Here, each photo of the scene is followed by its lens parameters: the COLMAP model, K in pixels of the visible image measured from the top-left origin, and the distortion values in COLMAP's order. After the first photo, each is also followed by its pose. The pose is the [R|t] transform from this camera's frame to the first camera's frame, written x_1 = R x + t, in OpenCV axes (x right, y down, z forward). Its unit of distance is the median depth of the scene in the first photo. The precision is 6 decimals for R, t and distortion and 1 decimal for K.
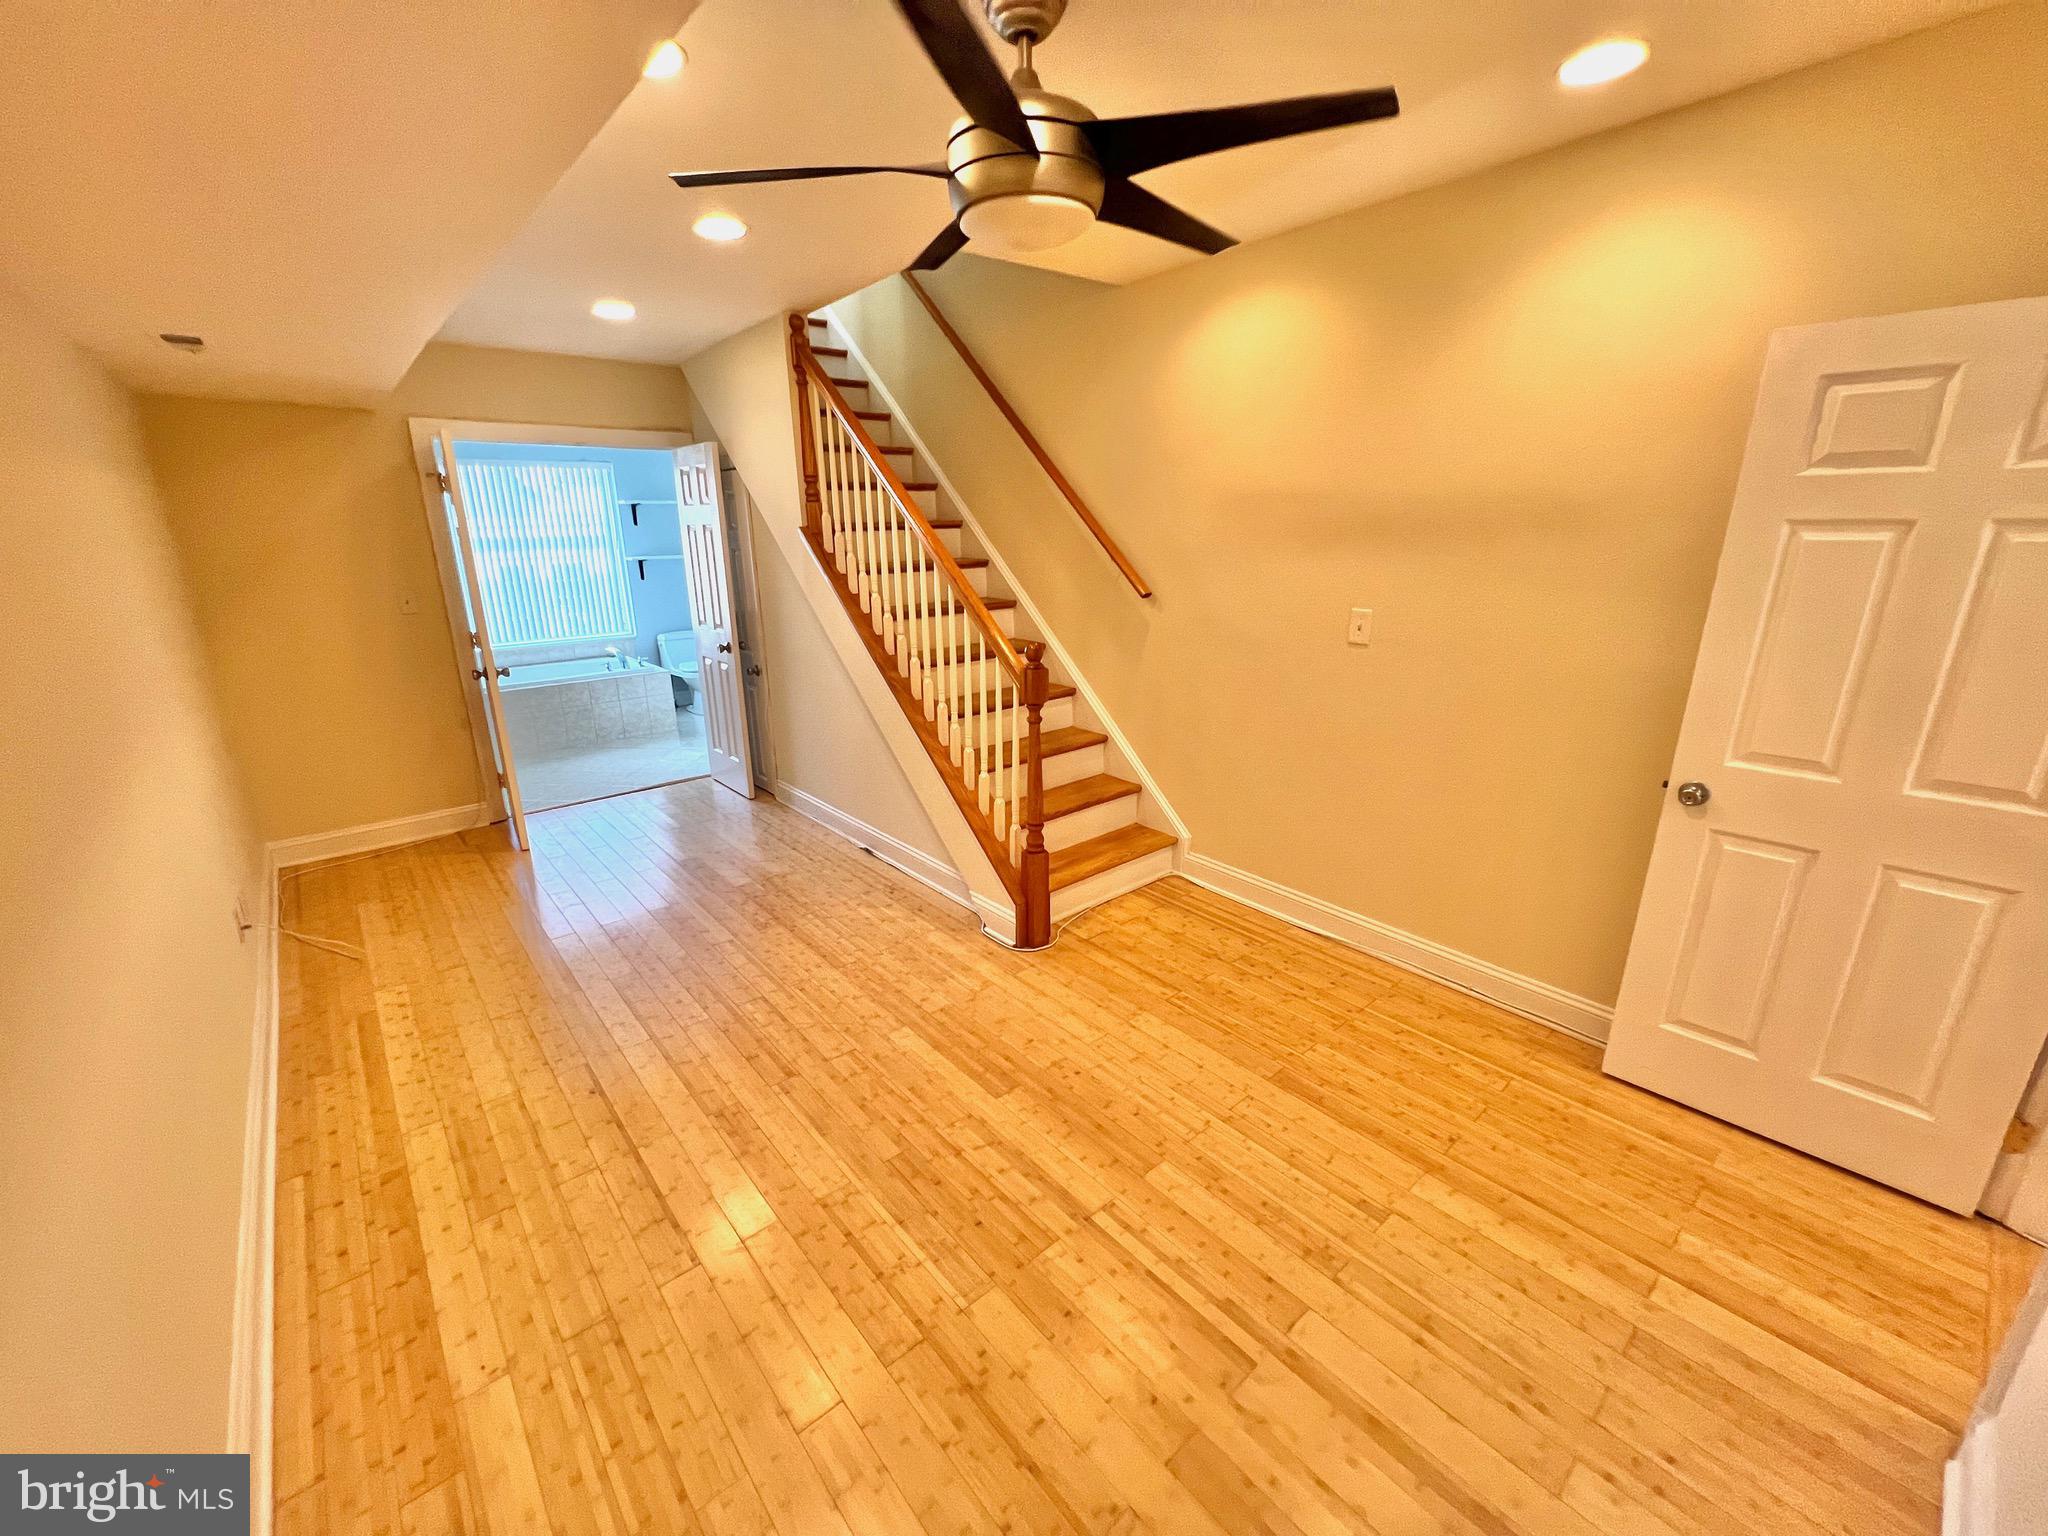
lens RADIAL K [[825.4, 0, 1024.0], [0, 825.4, 768.0], [0, 0, 1]] dist [-0.000778, -0.000120]
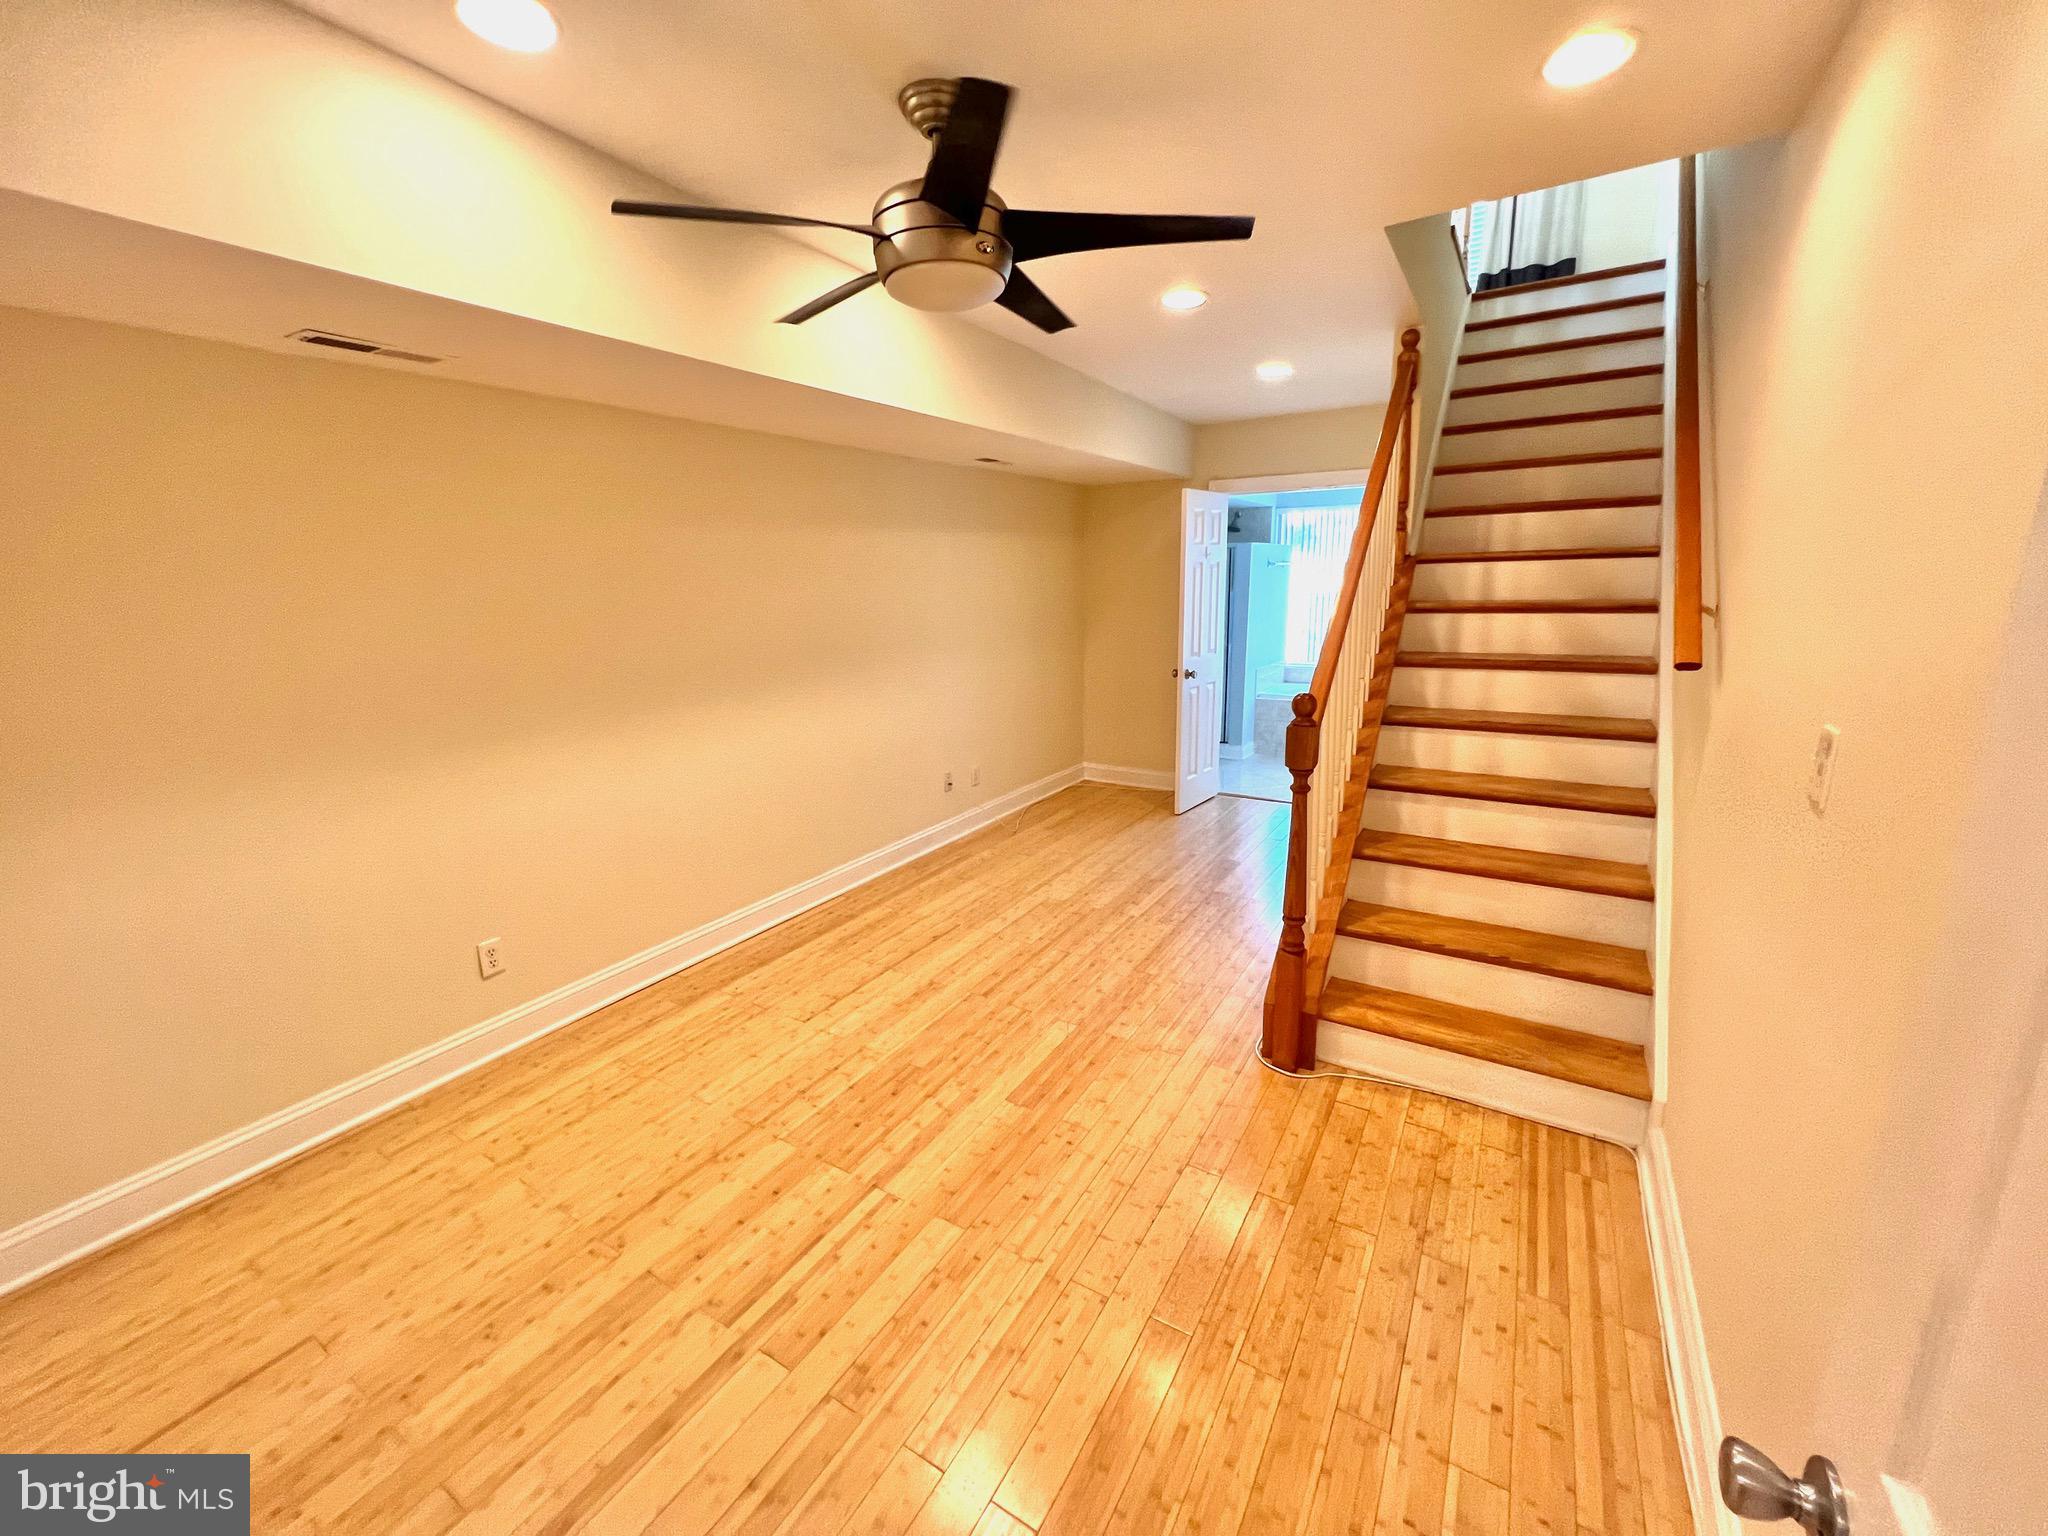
lens RADIAL K [[825.4, 0, 1024.0], [0, 825.4, 768.0], [0, 0, 1]] dist [-0.000778, -0.000120]
pose [[0.300875, 0.221766, -0.927520, 0.996938], [-0.260439, 0.954723, 0.143788, -0.184297], [0.917412, 0.198301, 0.345009, 0.676471]]
